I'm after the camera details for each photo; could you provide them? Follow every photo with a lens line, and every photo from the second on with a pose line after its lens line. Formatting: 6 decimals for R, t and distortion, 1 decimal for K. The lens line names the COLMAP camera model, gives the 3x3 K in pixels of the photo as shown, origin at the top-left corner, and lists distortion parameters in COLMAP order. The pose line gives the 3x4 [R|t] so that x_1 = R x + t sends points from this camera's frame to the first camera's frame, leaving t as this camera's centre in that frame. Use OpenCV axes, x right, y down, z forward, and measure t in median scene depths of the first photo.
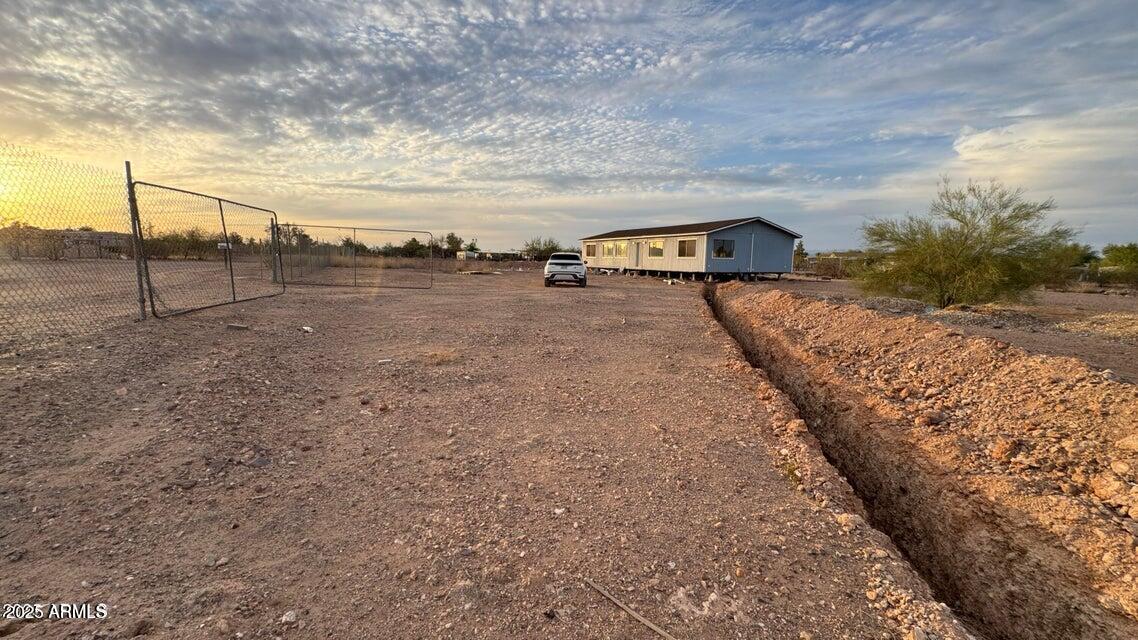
lens RADIAL K [[455.6, 0, 567.1], [0, 455.6, 318.9], [0, 0, 1]] dist [-0.002556, 0.001206]
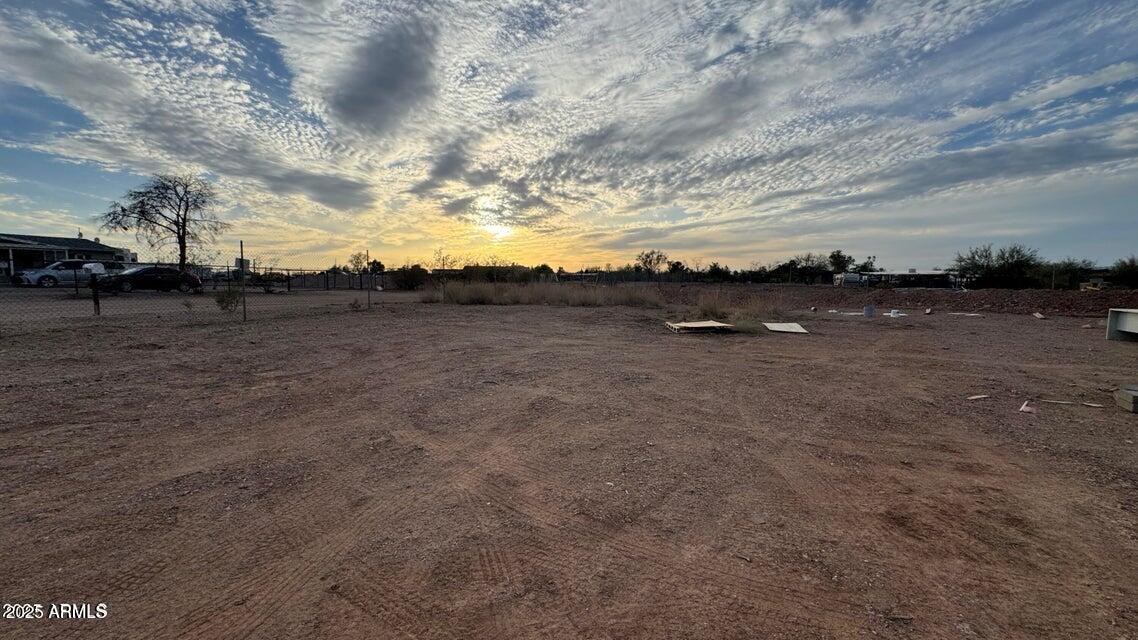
lens RADIAL K [[455.6, 0, 572.3], [0, 455.6, 313.5], [0, 0, 1]] dist [-0.002556, 0.001206]
pose [[0.691690, 0.033634, -0.721411, -0.025309], [-0.082683, 0.996035, -0.032838, -0.122645], [0.717446, 0.082362, 0.691728, 0.923655]]
